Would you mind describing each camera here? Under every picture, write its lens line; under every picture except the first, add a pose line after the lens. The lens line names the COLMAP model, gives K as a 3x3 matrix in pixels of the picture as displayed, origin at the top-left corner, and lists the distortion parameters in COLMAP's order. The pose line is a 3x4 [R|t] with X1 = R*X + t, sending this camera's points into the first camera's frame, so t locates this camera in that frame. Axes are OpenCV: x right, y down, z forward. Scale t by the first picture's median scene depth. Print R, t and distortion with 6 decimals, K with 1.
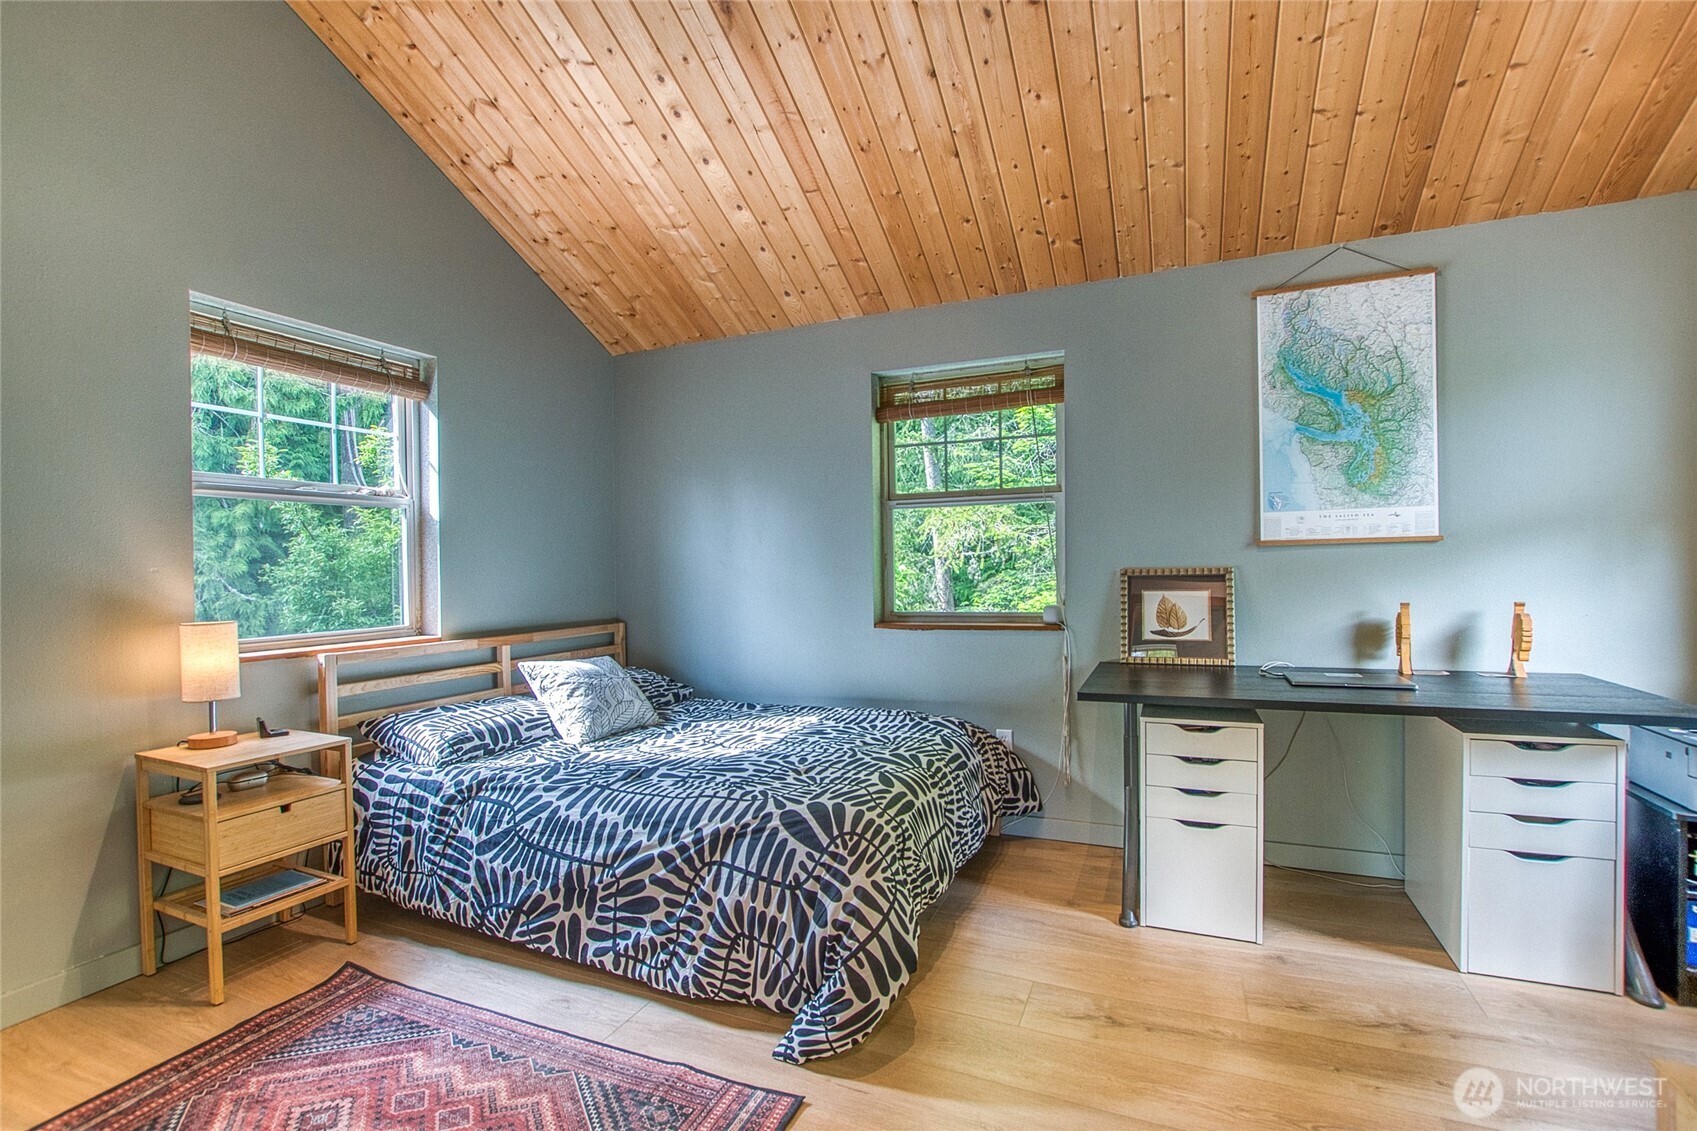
lens RADIAL K [[746.8, 0, 848.5], [0, 746.8, 565.5], [0, 0, 1]] dist [-0.019317, 0.000117]
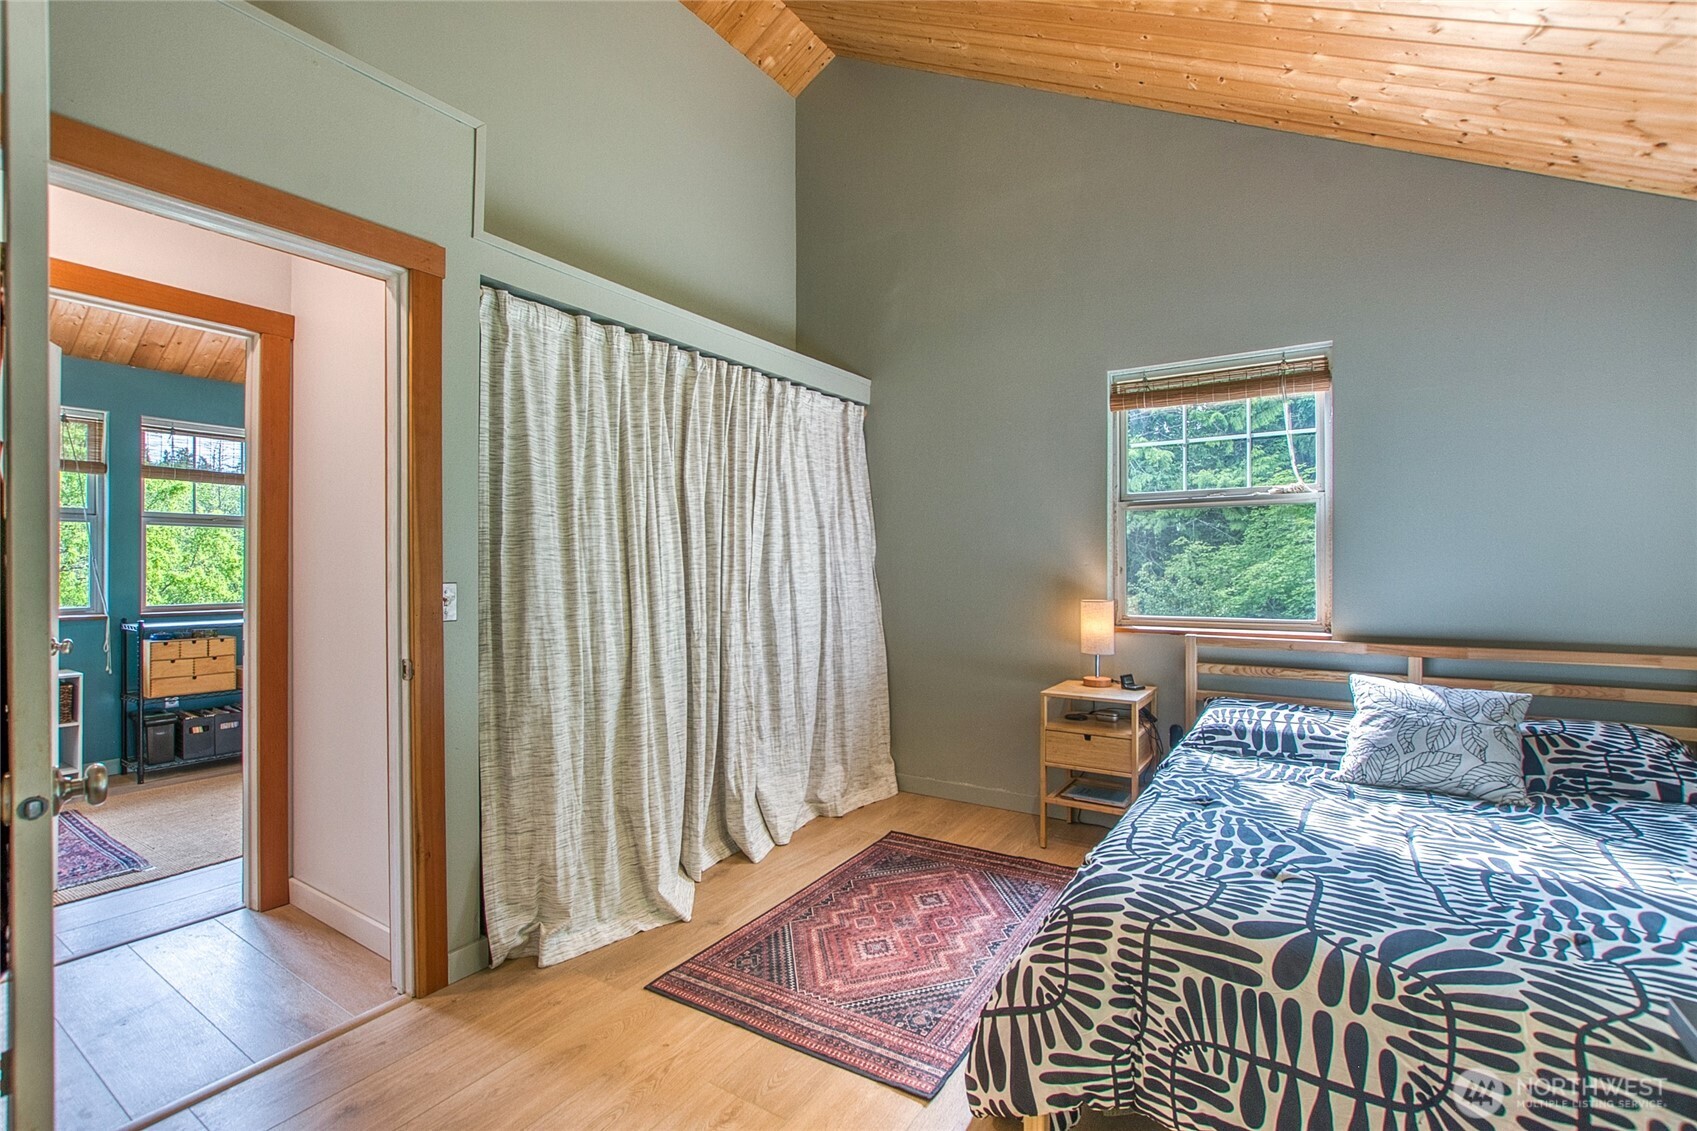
lens RADIAL K [[766.4, 0, 848.4], [0, 766.4, 547.8], [0, 0, 1]] dist [-0.021040, -0.000002]
pose [[-0.158380, -0.008794, -0.987339, 0.668088], [0.005674, 0.999936, -0.009816, -0.013872], [0.987362, -0.007157, -0.158320, 0.720904]]
